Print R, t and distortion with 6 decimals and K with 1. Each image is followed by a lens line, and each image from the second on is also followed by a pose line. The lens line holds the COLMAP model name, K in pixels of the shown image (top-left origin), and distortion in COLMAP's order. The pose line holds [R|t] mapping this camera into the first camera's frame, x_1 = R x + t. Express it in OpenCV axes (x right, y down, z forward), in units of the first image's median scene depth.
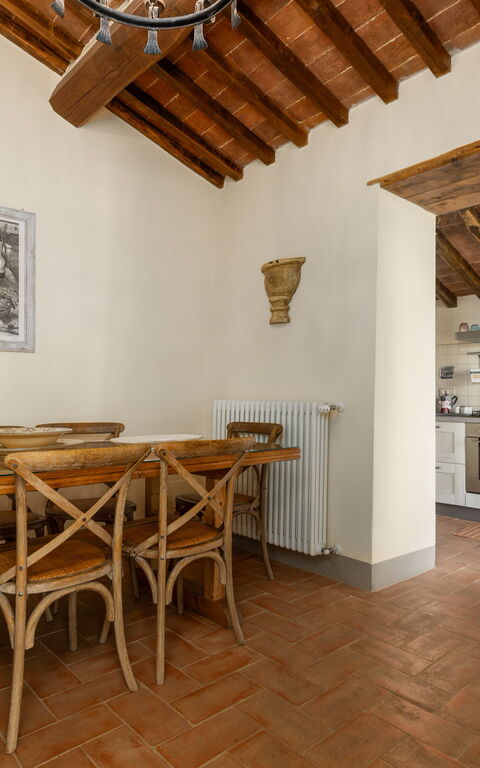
lens RADIAL K [[509.5, 0, 240.9], [0, 509.5, 390.5], [0, 0, 1]] dist [-0.001926, -0.002254]
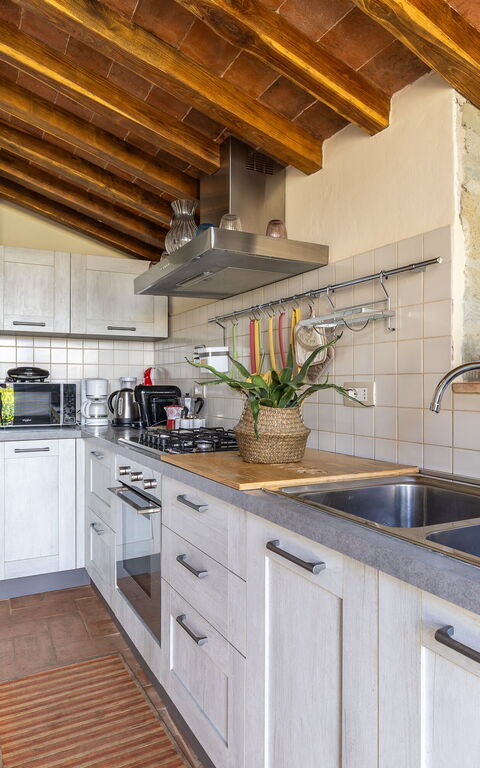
lens RADIAL K [[519.2, 0, 242.3], [0, 519.2, 388.0], [0, 0, 1]] dist [0.008079, 0.002514]
pose [[0.961285, 0.008309, -0.275429, 1.021266], [-0.007036, 0.999960, 0.005609, -0.007031], [0.275465, -0.003454, 0.961305, 0.774874]]
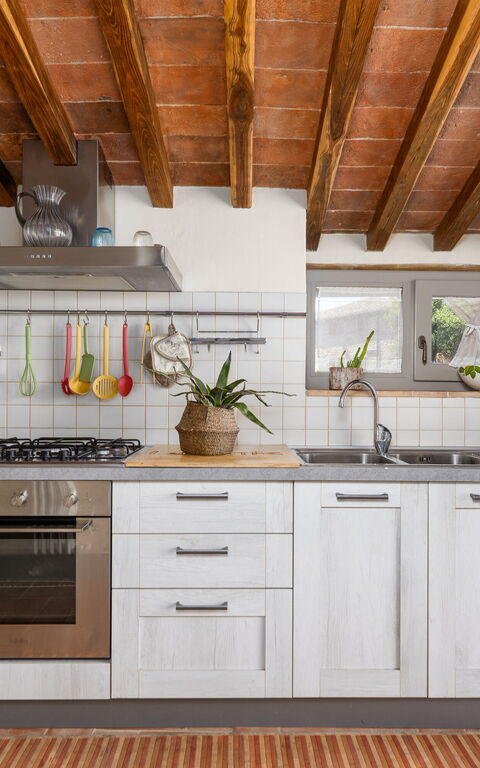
lens RADIAL K [[519.2, 0, 242.3], [0, 519.2, 388.0], [0, 0, 1]] dist [0.008079, 0.002514]
pose [[0.697256, 0.005998, 0.716797, 0.467937], [-0.008702, 0.999962, 0.000098, -0.011813], [-0.716769, -0.006306, 0.697282, 0.812756]]
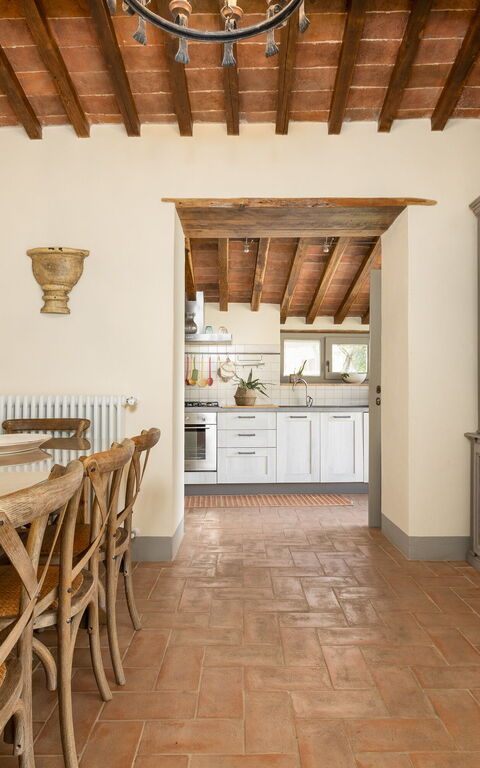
lens RADIAL K [[519.2, 0, 242.3], [0, 519.2, 388.0], [0, 0, 1]] dist [0.008079, 0.002514]
pose [[0.662074, 0.000039, 0.749439, -0.462844], [-0.003511, 0.999989, 0.003050, 0.003516], [-0.749431, -0.004650, 0.662067, 0.103404]]
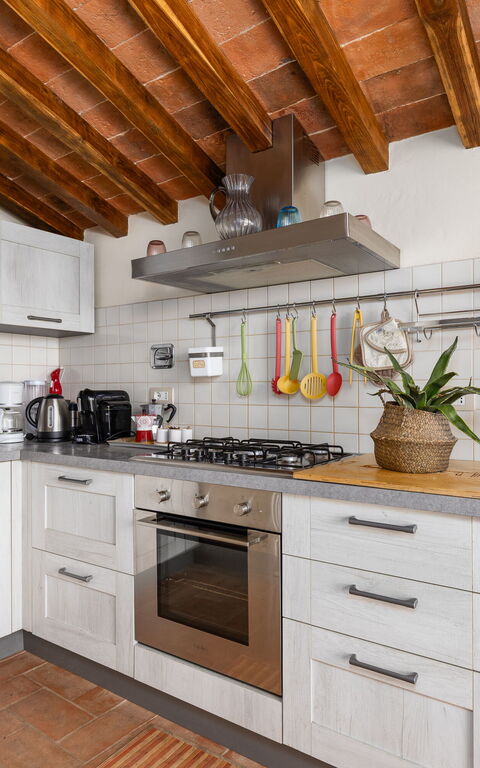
lens RADIAL K [[519.2, 0, 242.3], [0, 519.2, 388.0], [0, 0, 1]] dist [0.008079, 0.002514]
pose [[0.980626, 0.001628, 0.195884, 0.641875], [-0.001263, 0.999997, -0.001984, -0.007537], [-0.195887, 0.001698, 0.980625, 0.832669]]
